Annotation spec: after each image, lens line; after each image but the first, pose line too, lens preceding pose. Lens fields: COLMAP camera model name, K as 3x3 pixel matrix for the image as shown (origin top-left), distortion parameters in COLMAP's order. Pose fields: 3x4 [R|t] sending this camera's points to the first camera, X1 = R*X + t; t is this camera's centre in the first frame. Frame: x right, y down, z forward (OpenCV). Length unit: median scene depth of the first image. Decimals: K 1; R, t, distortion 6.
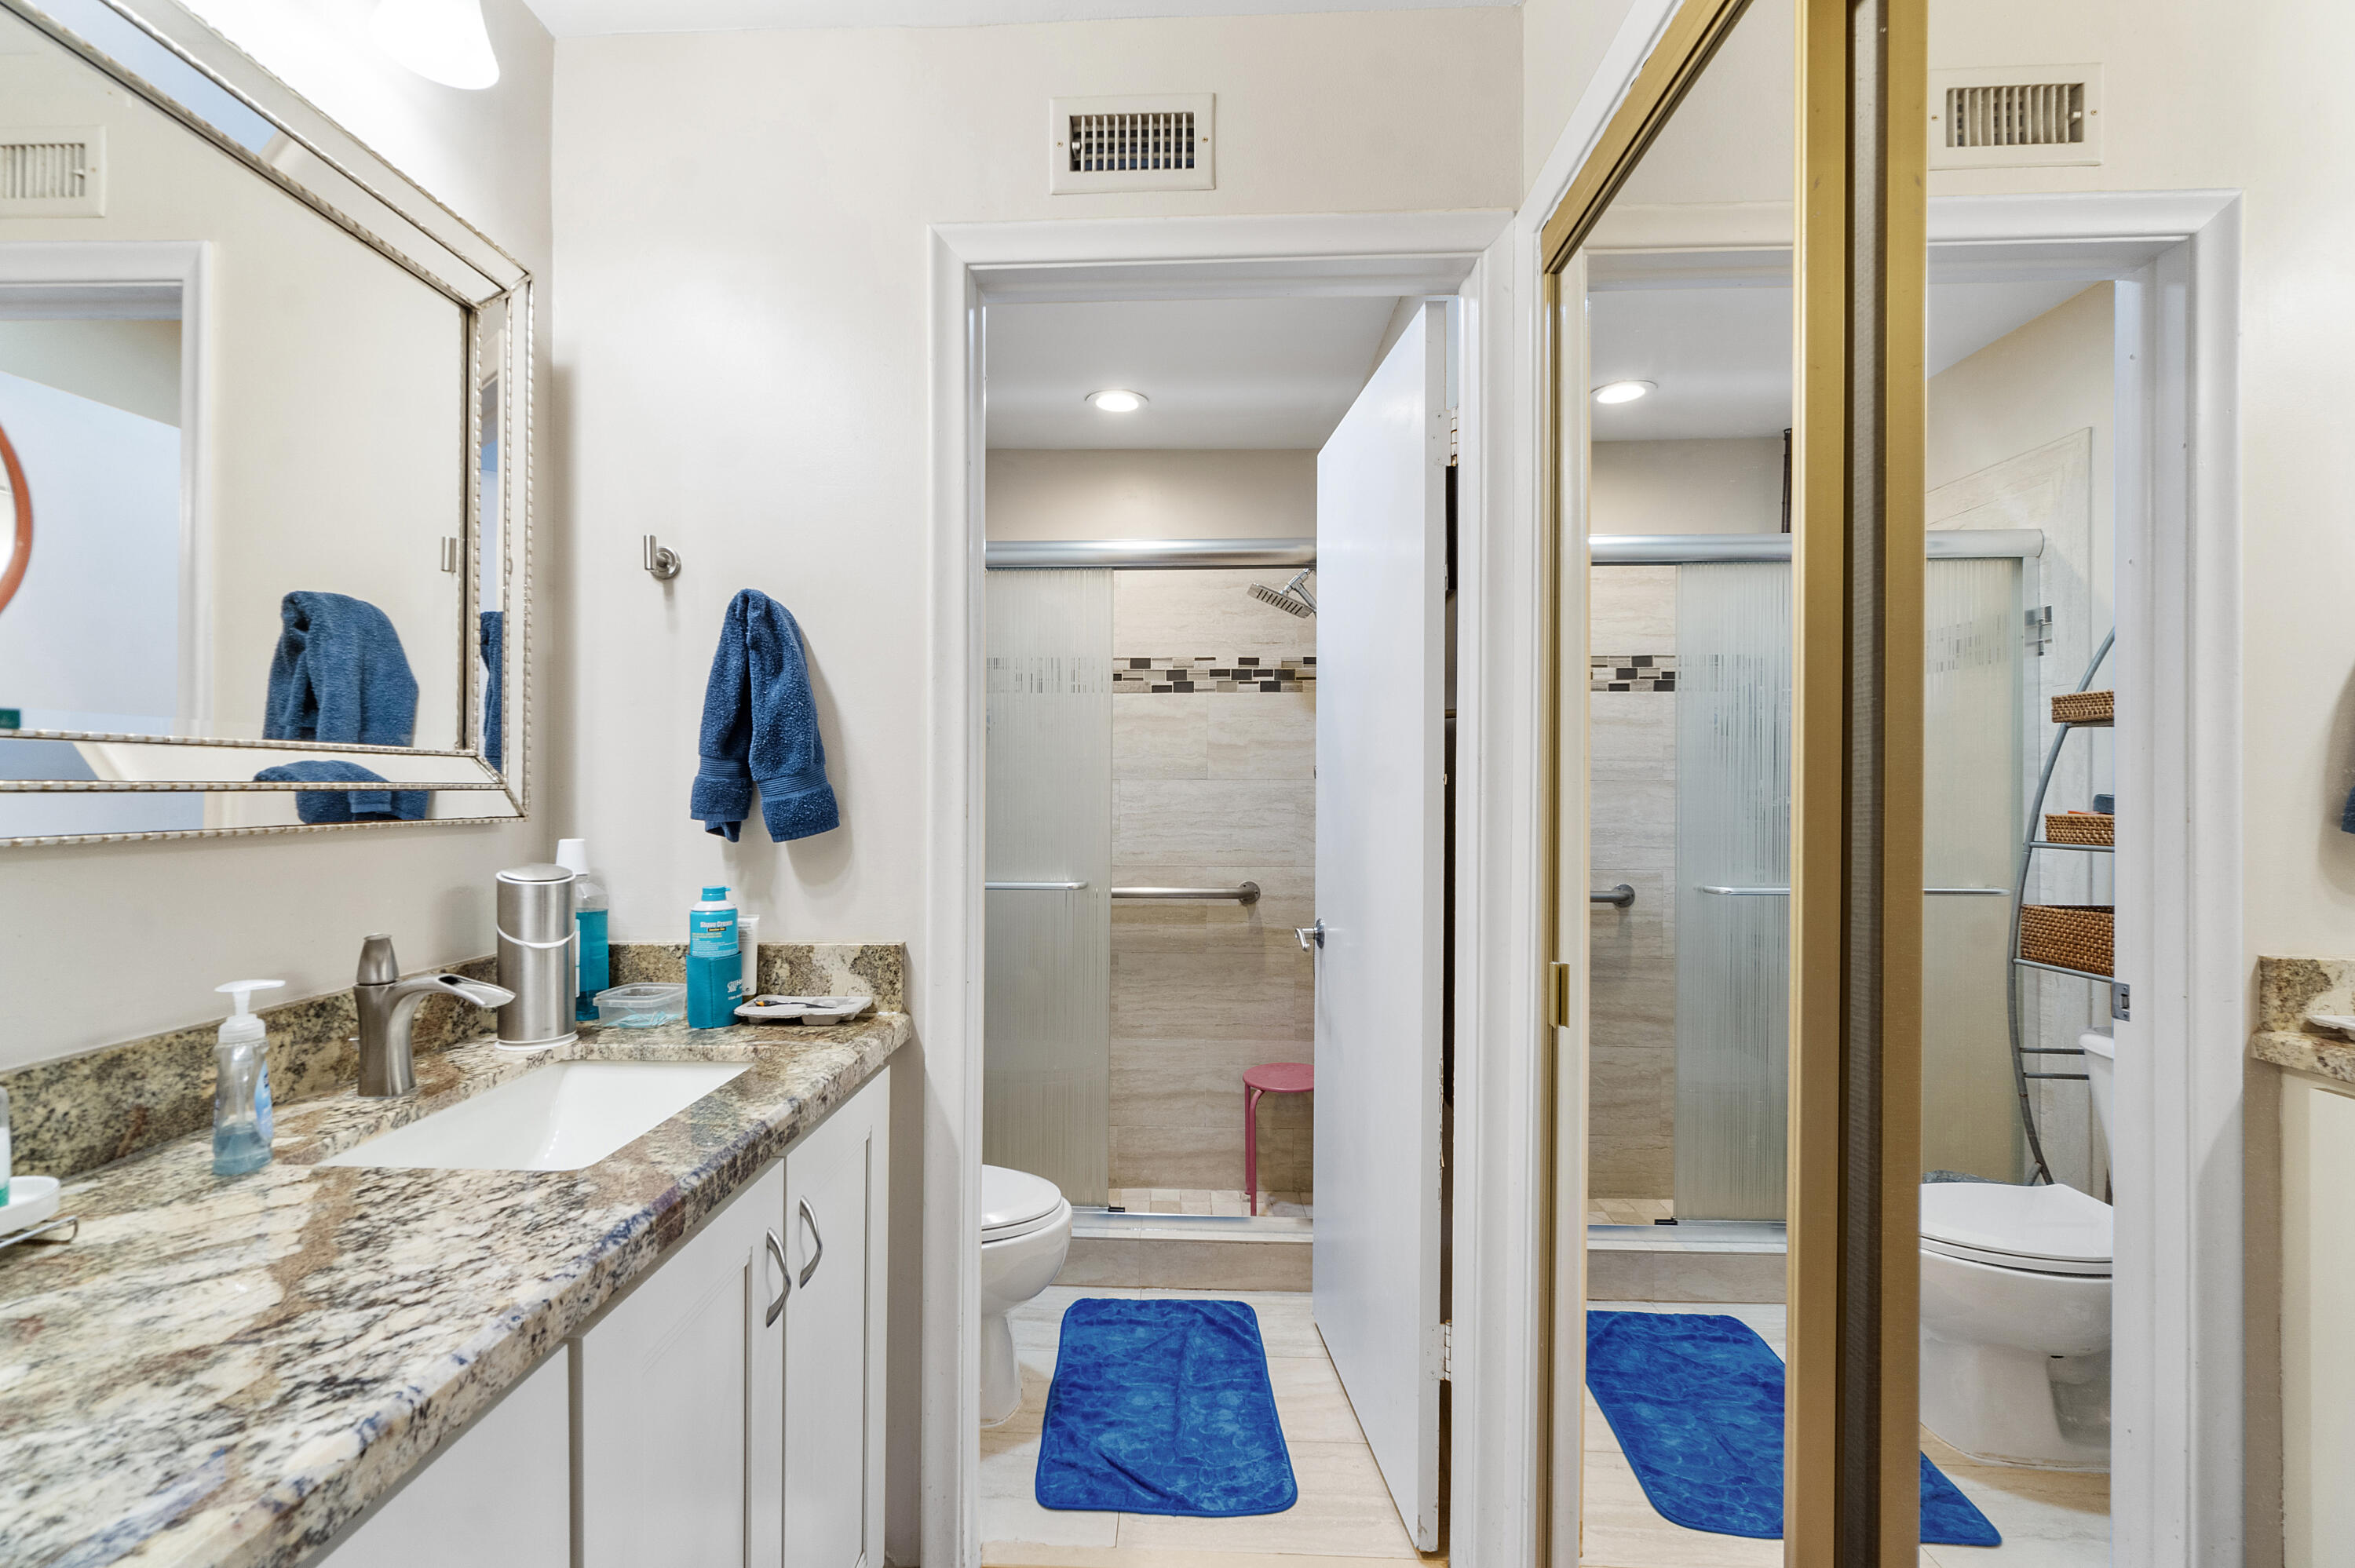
lens RADIAL K [[1030.5, 0, 1142.7], [0, 1030.5, 786.1], [0, 0, 1]] dist [-0.002667, 0.001724]
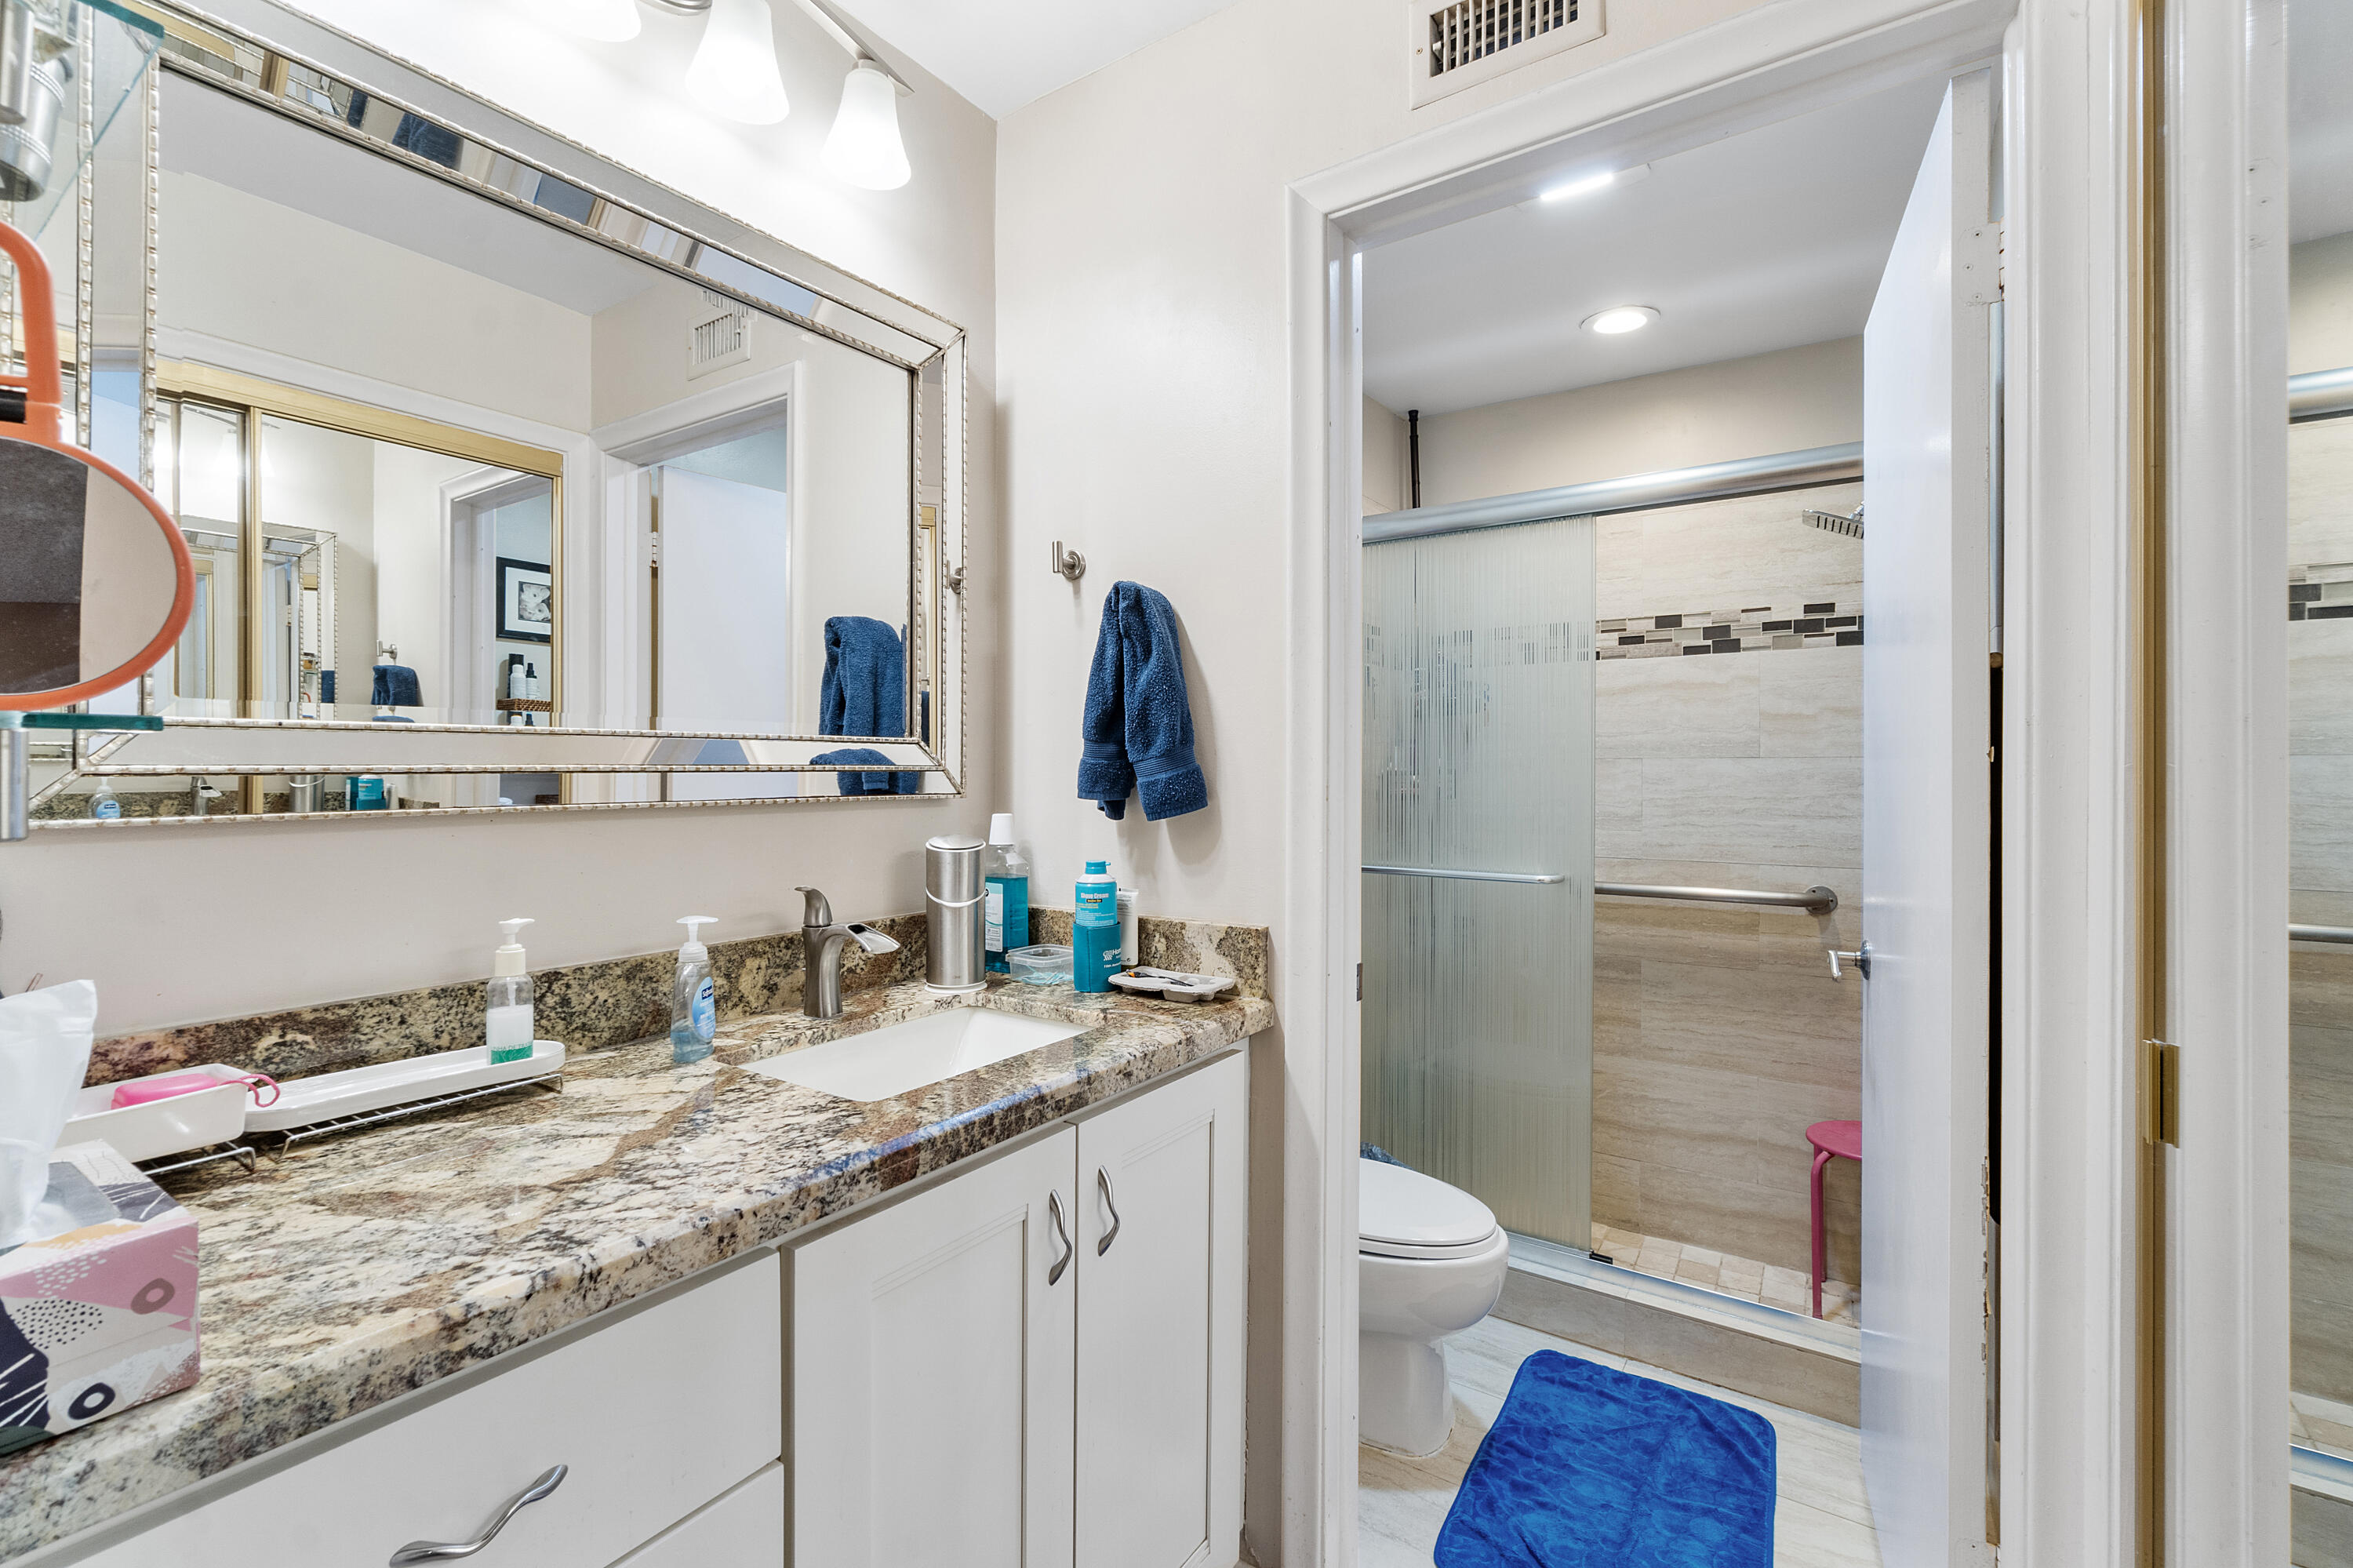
lens RADIAL K [[1029.5, 0, 1143.6], [0, 1029.5, 763.4], [0, 0, 1]] dist [0.001657, -0.000295]
pose [[0.845852, -0.004667, -0.533398, 0.192267], [0.002822, 0.999987, -0.004275, 0.000501], [0.533411, 0.002111, 0.845854, 0.114479]]
